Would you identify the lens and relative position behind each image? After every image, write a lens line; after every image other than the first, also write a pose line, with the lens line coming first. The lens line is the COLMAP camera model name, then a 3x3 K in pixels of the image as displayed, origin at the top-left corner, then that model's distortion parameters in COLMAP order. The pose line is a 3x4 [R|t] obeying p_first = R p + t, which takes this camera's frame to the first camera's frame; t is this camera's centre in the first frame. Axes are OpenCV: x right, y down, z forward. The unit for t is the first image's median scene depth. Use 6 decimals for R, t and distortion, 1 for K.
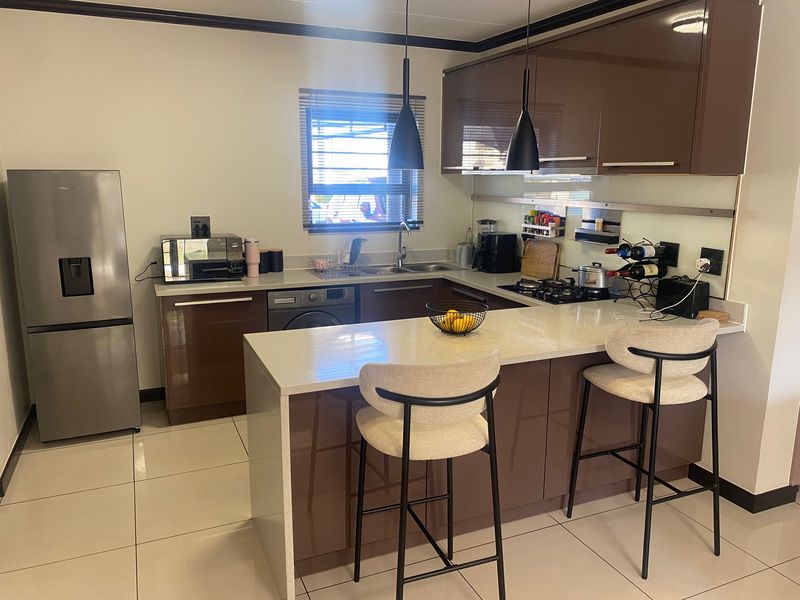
lens RADIAL K [[604.6, 0, 400.0], [0, 604.6, 300.0], [0, 0, 1]] dist [0.078562, -0.118160]
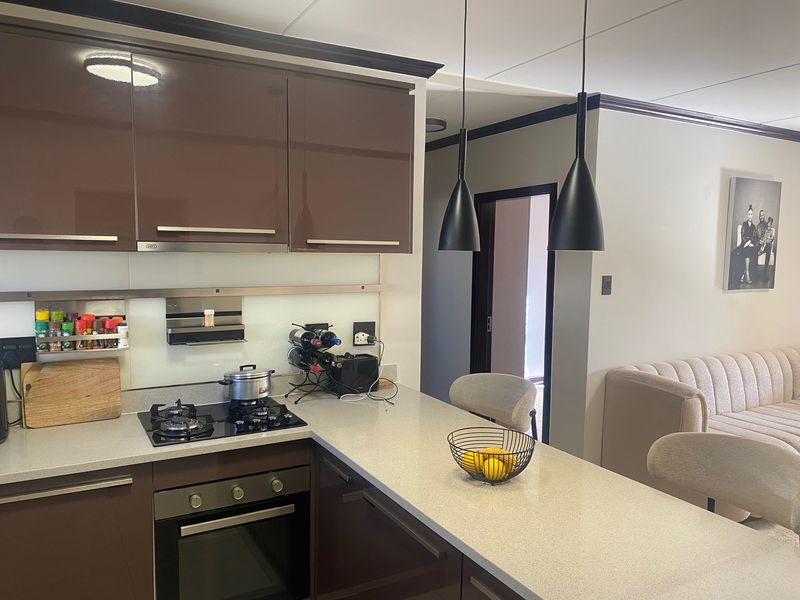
lens RADIAL K [[605.4, 0, 392.8], [0, 605.4, 297.4], [0, 0, 1]] dist [0.071521, -0.099838]
pose [[-0.088288, -0.080886, 0.992806, -0.406945], [0.191010, 0.976826, 0.096570, -0.168077], [-0.977610, 0.198162, -0.070792, 0.789083]]
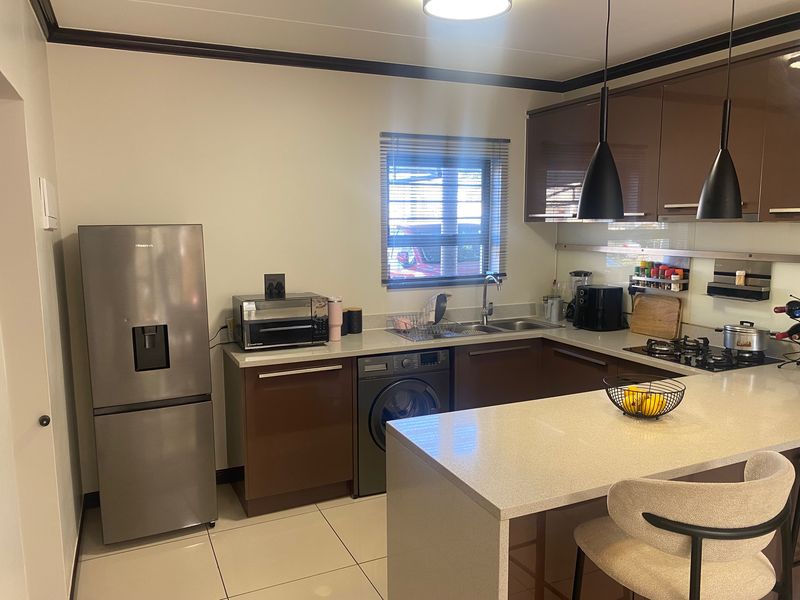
lens RADIAL K [[608.9, 0, 398.0], [0, 608.9, 306.9], [0, 0, 1]] dist [0.050276, -0.081853]
pose [[0.999791, -0.014450, 0.014431, -0.173104], [0.015344, 0.997840, -0.063879, -0.031024], [-0.013477, 0.064087, 0.997853, 0.119083]]
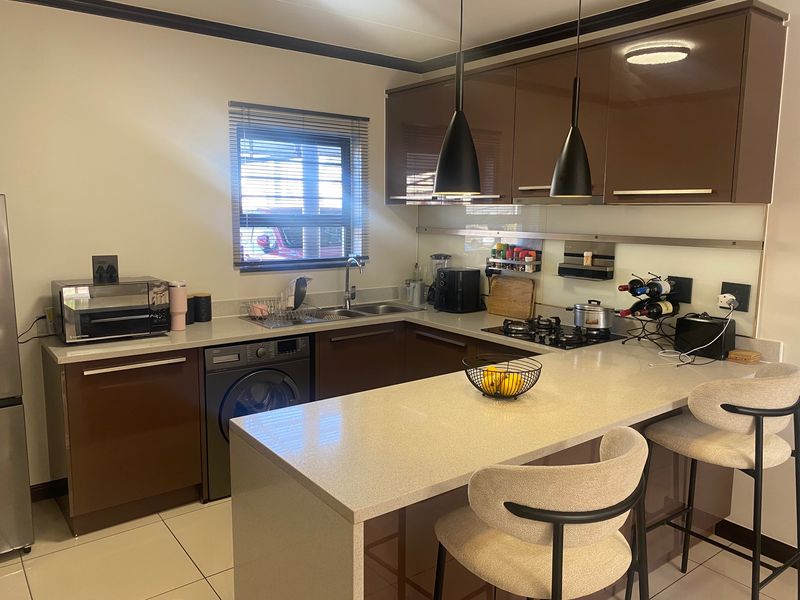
lens RADIAL K [[604.6, 0, 400.0], [0, 604.6, 300.0], [0, 0, 1]] dist [0.078562, -0.118160]
pose [[0.972552, -0.030926, 0.230622, -0.153874], [0.043347, 0.997858, -0.048987, -0.027382], [-0.228613, 0.057639, 0.971810, 0.169476]]
